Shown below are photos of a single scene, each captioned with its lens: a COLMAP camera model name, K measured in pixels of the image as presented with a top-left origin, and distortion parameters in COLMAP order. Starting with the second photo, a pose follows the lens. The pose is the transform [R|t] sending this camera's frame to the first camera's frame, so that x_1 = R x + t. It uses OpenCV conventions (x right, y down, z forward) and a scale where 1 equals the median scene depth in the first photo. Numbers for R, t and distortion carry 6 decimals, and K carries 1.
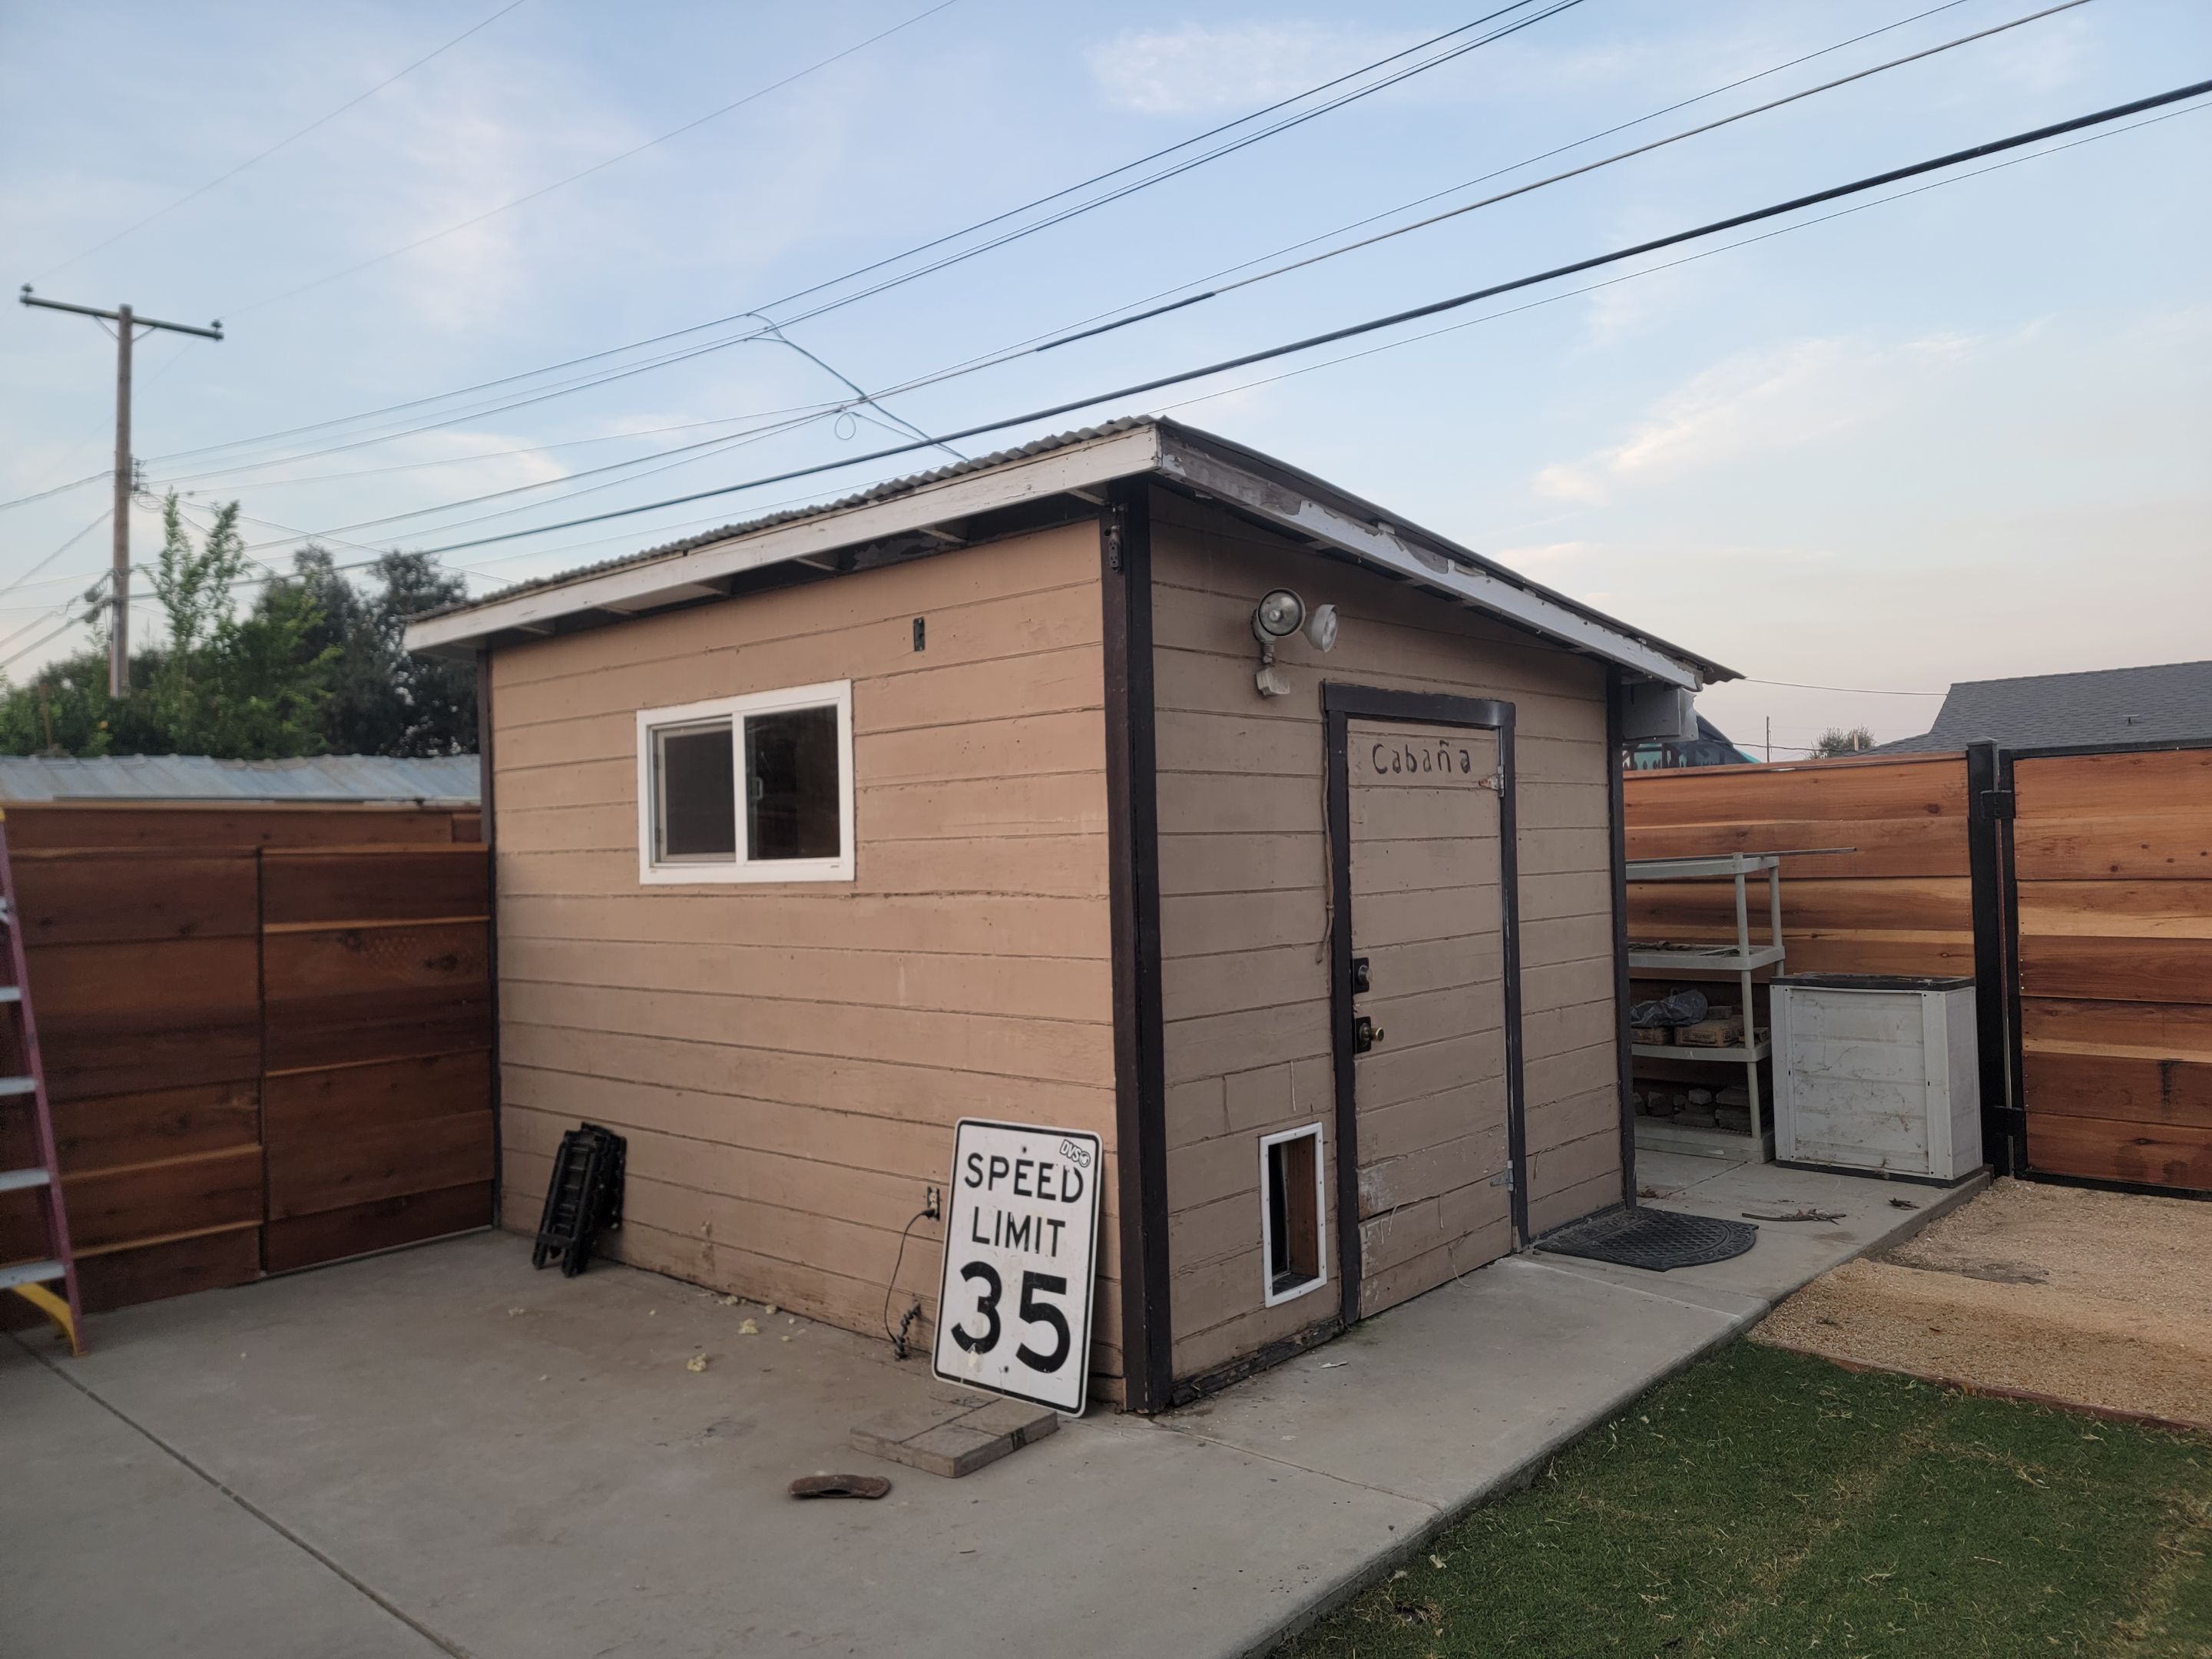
lens RADIAL K [[1534.0, 0, 1110.8], [0, 1534.0, 826.9], [0, 0, 1]] dist [0.100804, -0.091094]
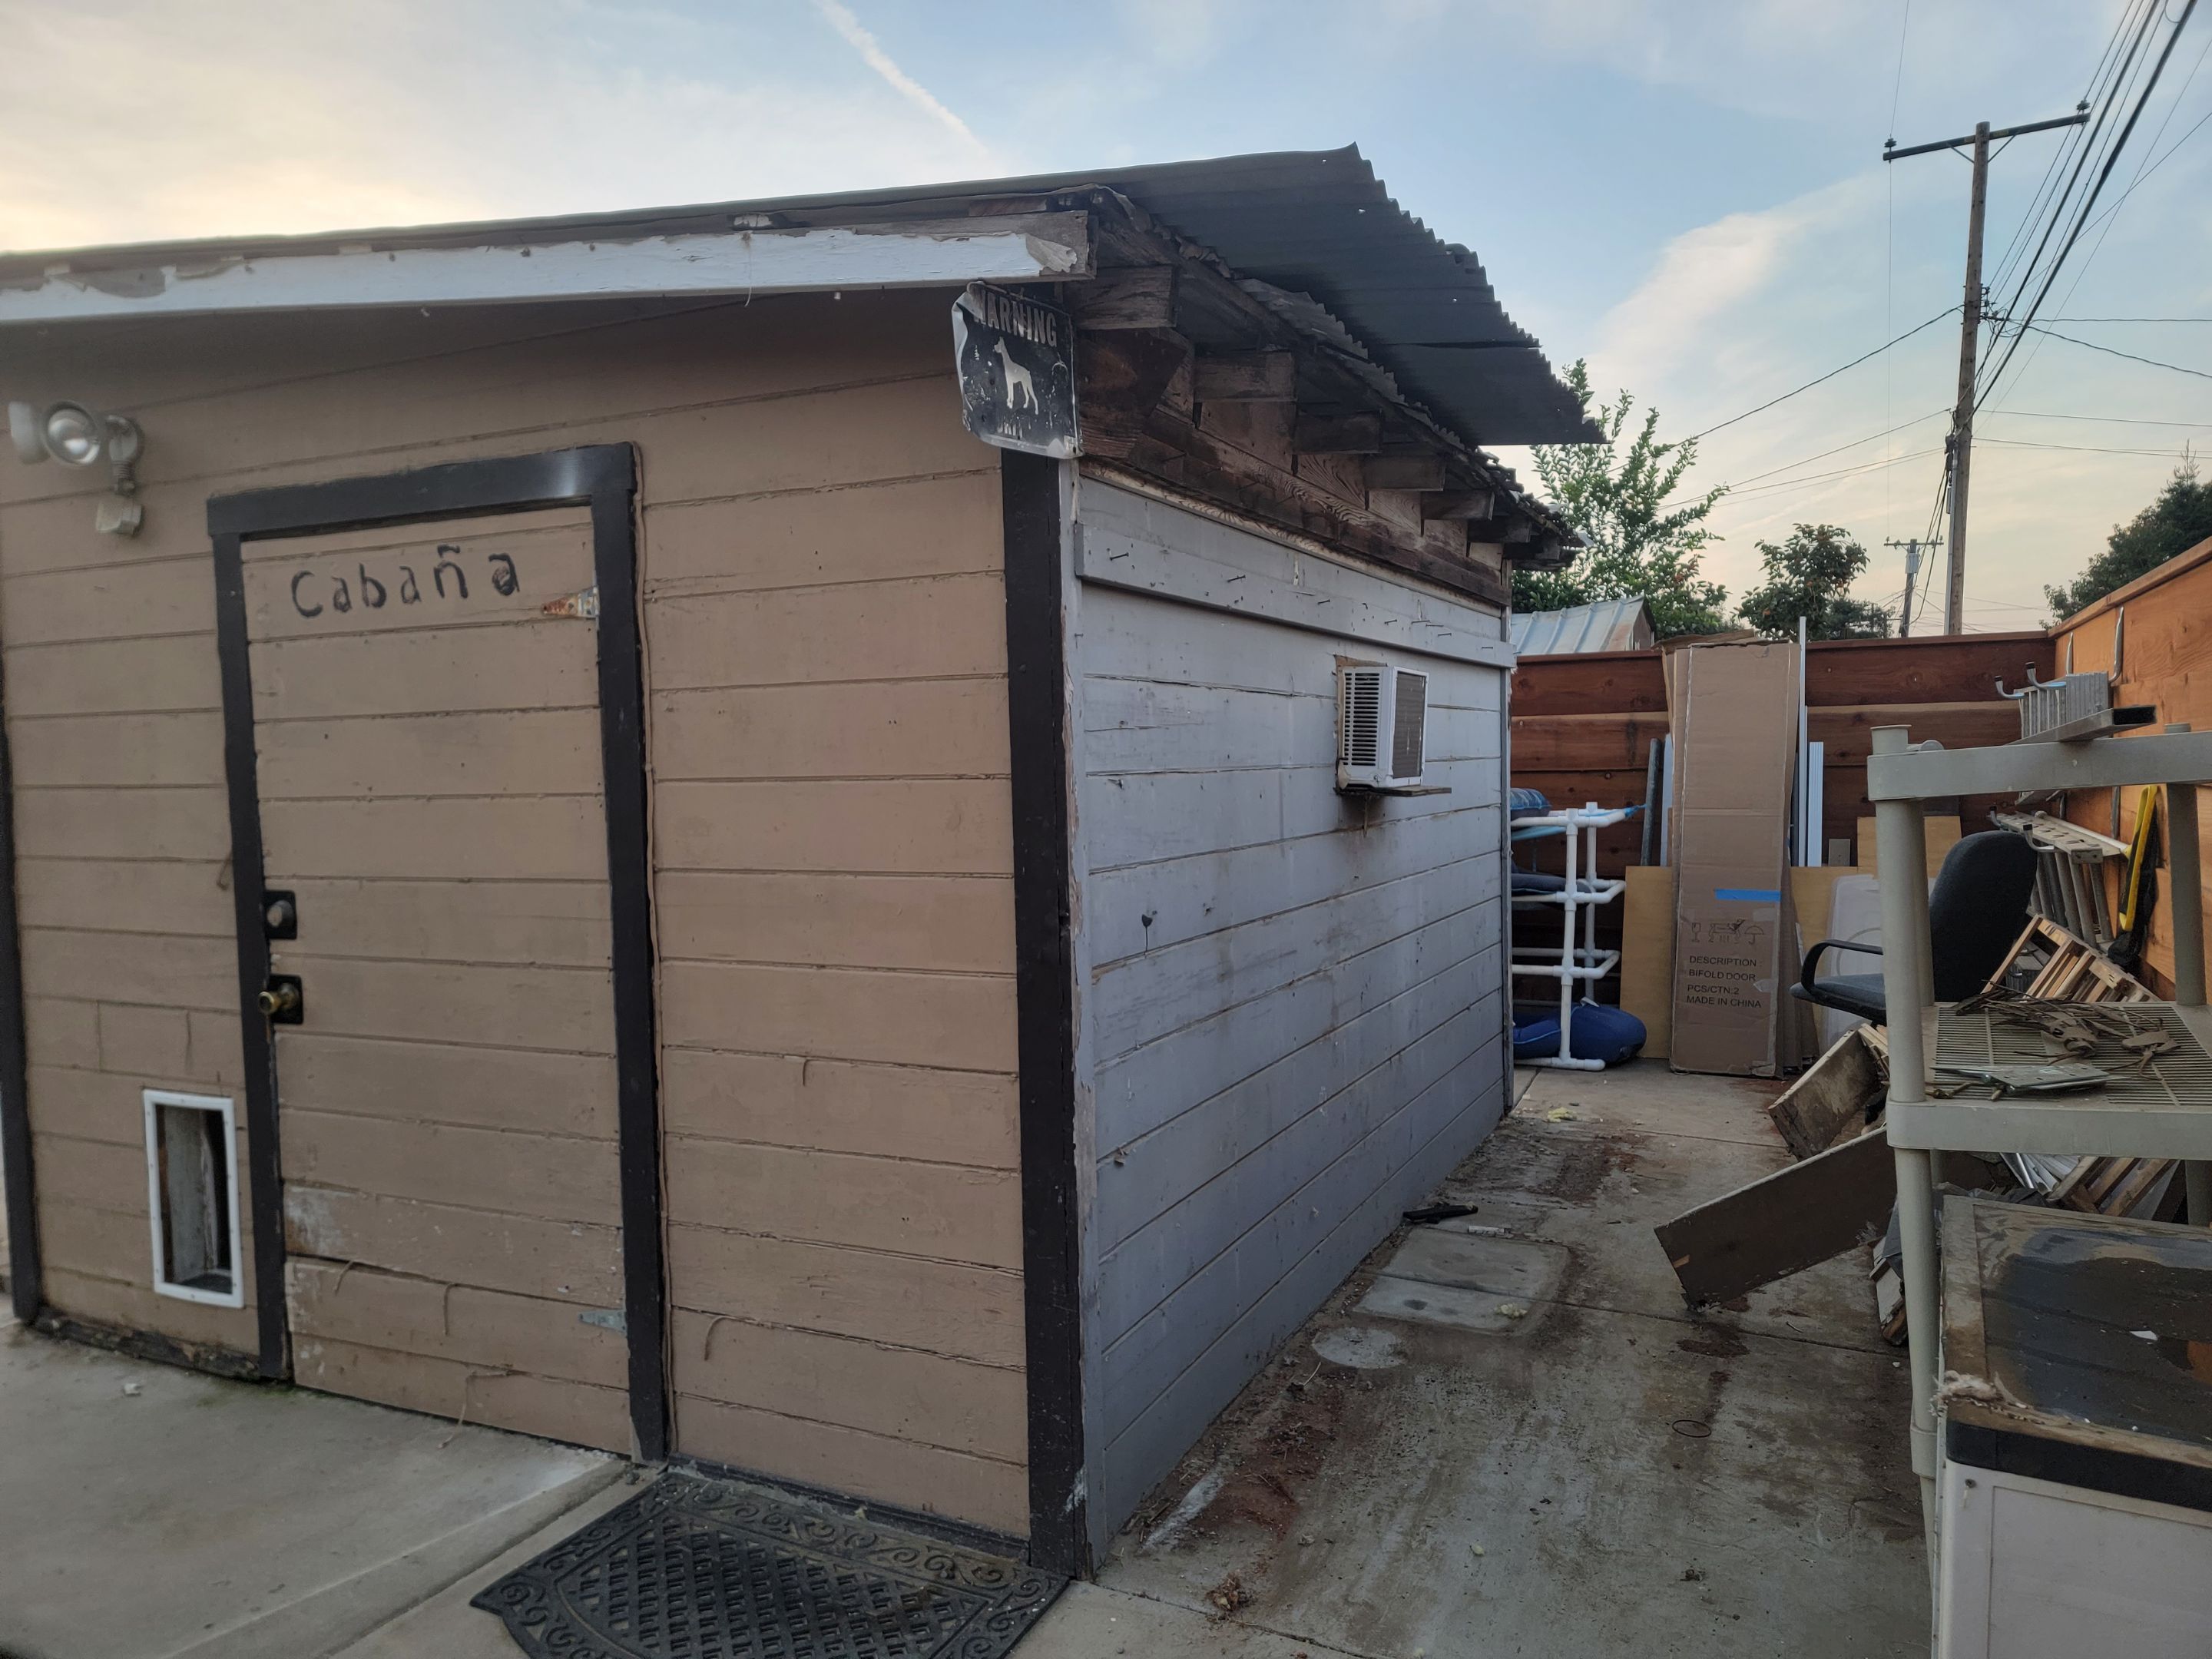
lens RADIAL K [[1526.4, 0, 1109.0], [0, 1526.4, 838.8], [0, 0, 1]] dist [0.024067, -0.001732]
pose [[0.286604, 0.078754, -0.954807, 0.929845], [0.030486, 0.995361, 0.091250, 0.010385], [0.957564, -0.055261, 0.282873, 1.165441]]
